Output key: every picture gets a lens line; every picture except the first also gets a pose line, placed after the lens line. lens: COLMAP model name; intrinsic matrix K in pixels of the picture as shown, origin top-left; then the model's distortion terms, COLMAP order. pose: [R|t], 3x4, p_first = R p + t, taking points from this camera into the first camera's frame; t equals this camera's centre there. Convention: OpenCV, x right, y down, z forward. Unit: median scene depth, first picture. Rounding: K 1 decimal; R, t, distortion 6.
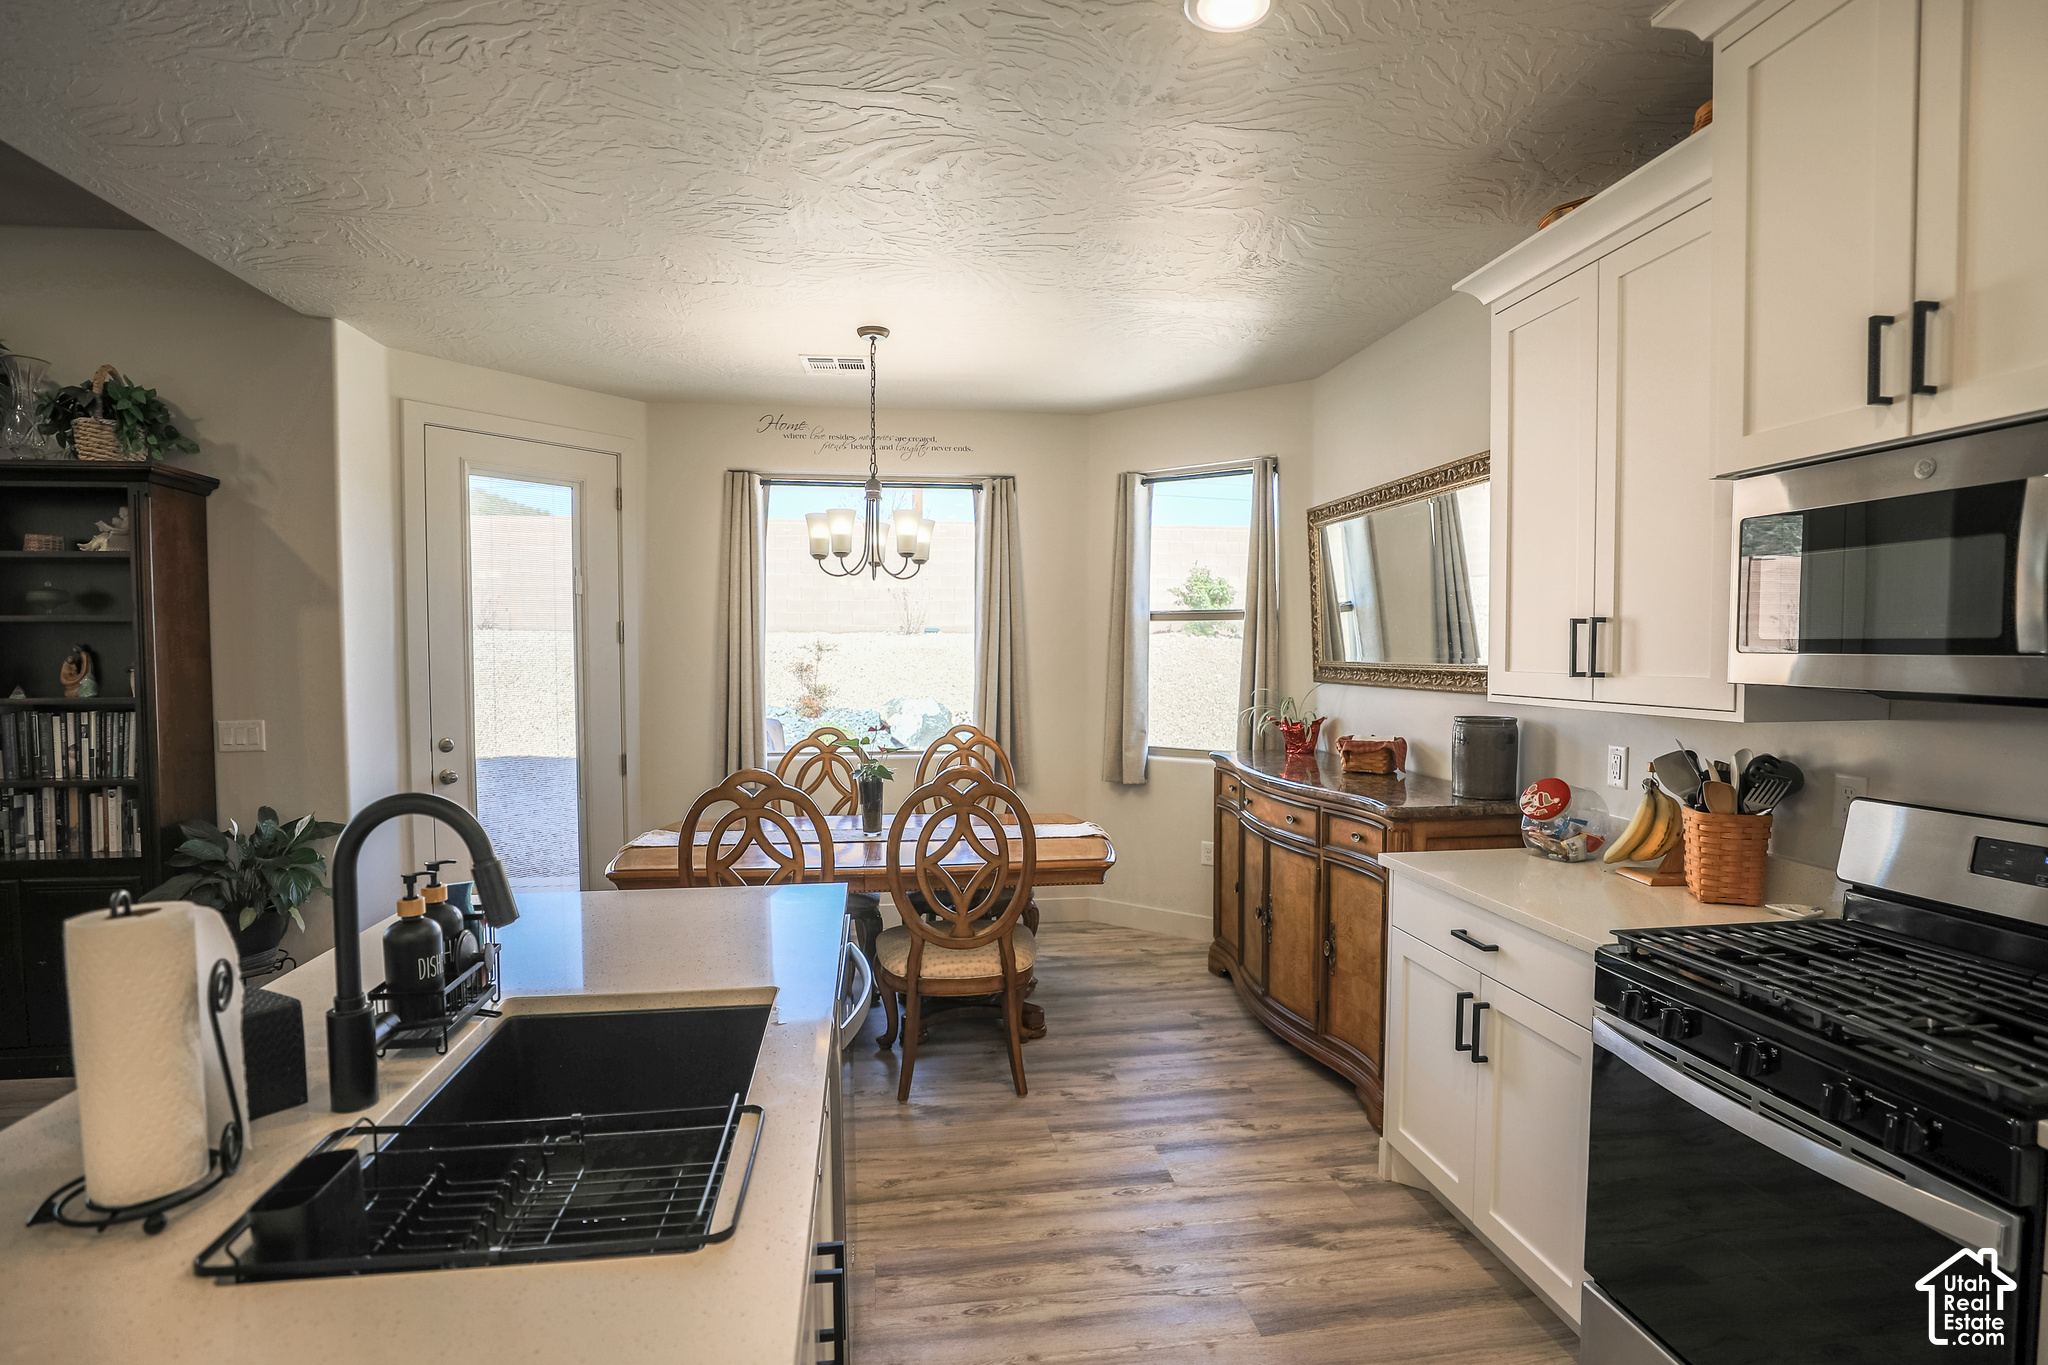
lens RADIAL K [[989.8, 0, 1029.6], [0, 989.8, 691.9], [0, 0, 1]] dist [-0.034713, 0.001112]
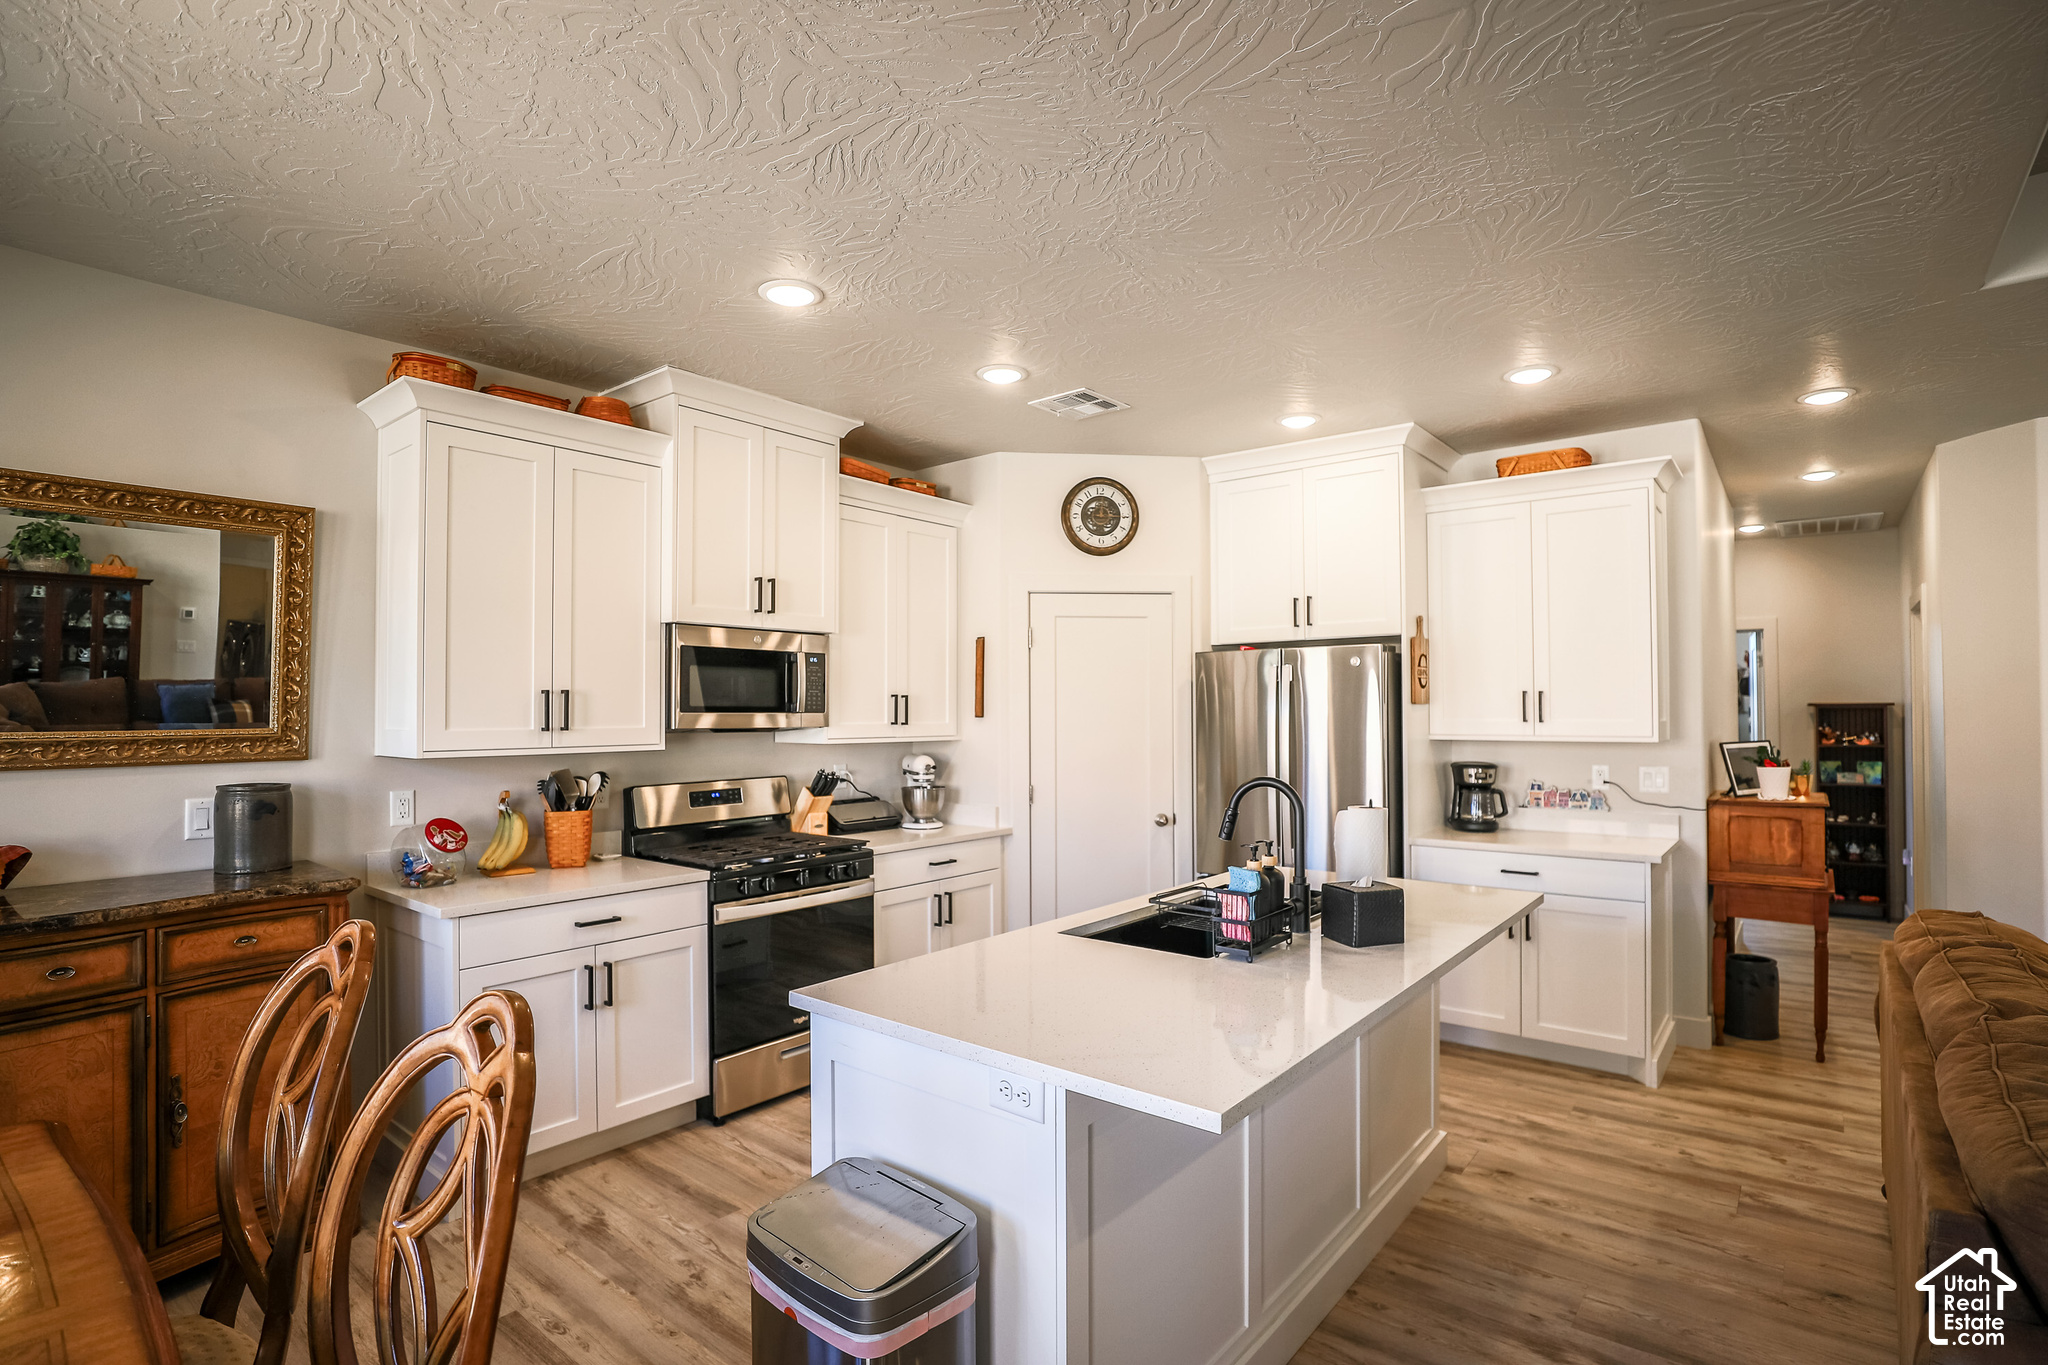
lens RADIAL K [[989.8, 0, 1029.6], [0, 989.8, 691.9], [0, 0, 1]] dist [-0.034713, 0.001112]
pose [[-0.667235, 0.020558, 0.744564, -0.664257], [0.038188, 0.999249, 0.006631, -0.037634], [-0.743868, 0.032858, -0.667518, 0.984902]]
